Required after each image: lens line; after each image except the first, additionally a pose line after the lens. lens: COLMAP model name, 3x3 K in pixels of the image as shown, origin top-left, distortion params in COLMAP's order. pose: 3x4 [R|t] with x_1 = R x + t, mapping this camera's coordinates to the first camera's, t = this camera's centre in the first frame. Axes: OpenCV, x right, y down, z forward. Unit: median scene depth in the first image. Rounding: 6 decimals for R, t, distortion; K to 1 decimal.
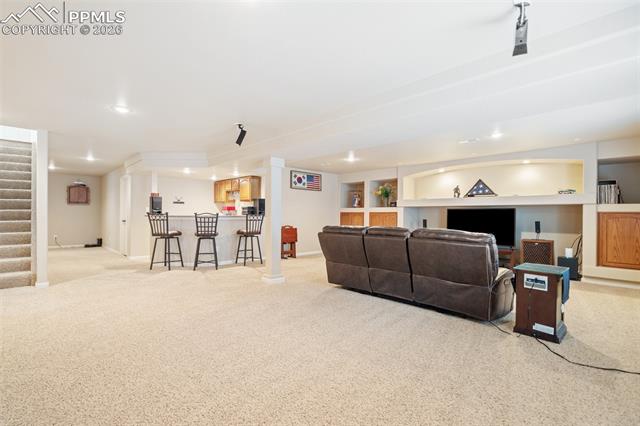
lens RADIAL K [[296.3, 0, 317.8], [0, 296.3, 212.4], [0, 0, 1]] dist [-0.004401, 0.002895]
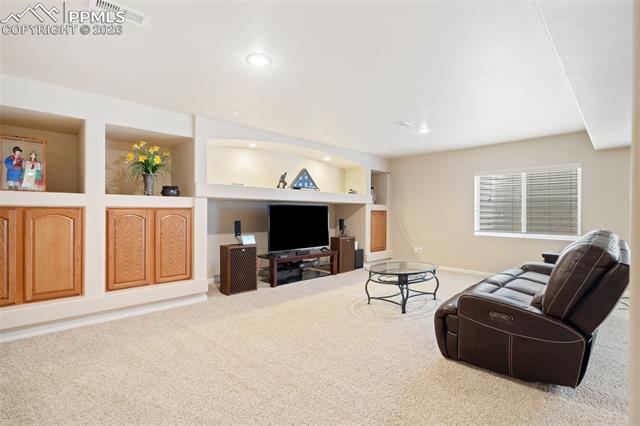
lens RADIAL K [[296.3, 0, 320.2], [0, 296.3, 214.8], [0, 0, 1]] dist [-0.004401, 0.002895]
pose [[0.012092, 0.002114, 0.999925, -0.223271], [0.005513, 0.999982, -0.002180, 0.013858], [-0.999912, 0.005539, 0.012080, 0.801589]]
